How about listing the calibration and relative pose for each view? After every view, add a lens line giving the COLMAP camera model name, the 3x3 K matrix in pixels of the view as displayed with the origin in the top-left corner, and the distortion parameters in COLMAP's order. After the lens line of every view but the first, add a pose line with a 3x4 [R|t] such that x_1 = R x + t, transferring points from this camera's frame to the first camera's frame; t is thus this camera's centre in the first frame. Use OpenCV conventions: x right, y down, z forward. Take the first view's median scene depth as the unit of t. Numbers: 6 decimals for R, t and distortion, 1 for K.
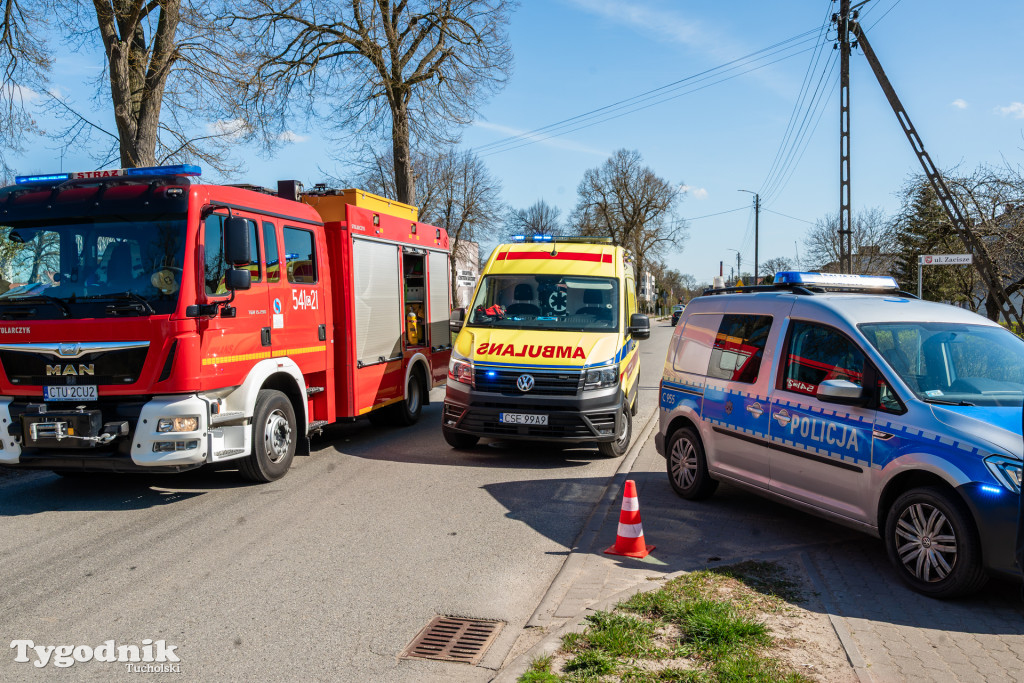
lens RADIAL K [[874.3, 0, 495.8], [0, 874.3, 340.4], [0, 0, 1]] dist [-0.006148, -0.006025]
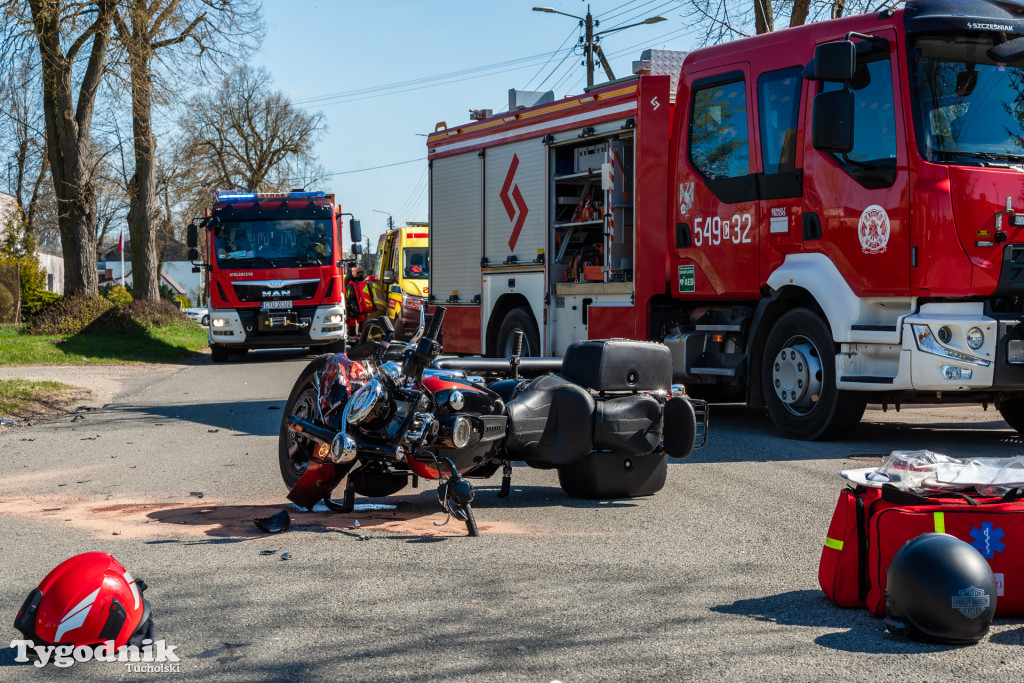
lens RADIAL K [[1742.9, 0, 512.0], [0, 1742.9, 341.5], [0, 0, 1]] dist [-0.006977, -0.046483]
pose [[0.929323, -0.015273, 0.368953, -1.144944], [0.023713, 0.999550, -0.018353, 0.180695], [-0.368506, 0.025805, 0.929267, -2.296173]]
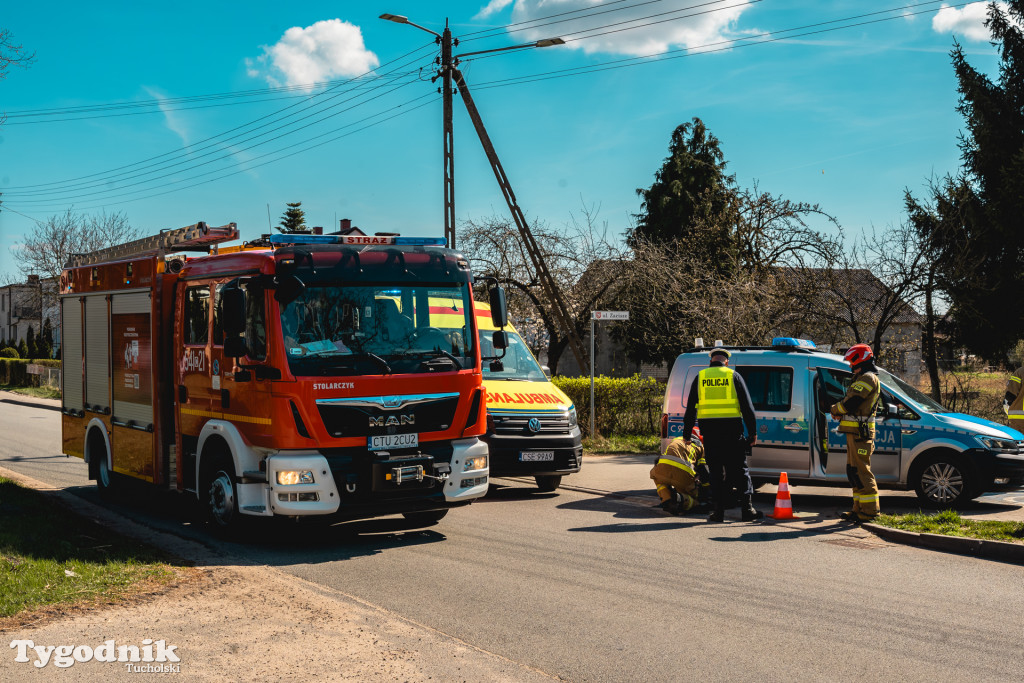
lens RADIAL K [[1401.2, 0, 512.0], [0, 1401.2, 341.5], [0, 0, 1]] dist [0.016587, -0.019985]
pose [[0.692469, 0.006444, 0.721419, -1.292095], [0.022824, 0.999264, -0.030835, -0.006118], [-0.721086, 0.037818, 0.691812, -0.263556]]
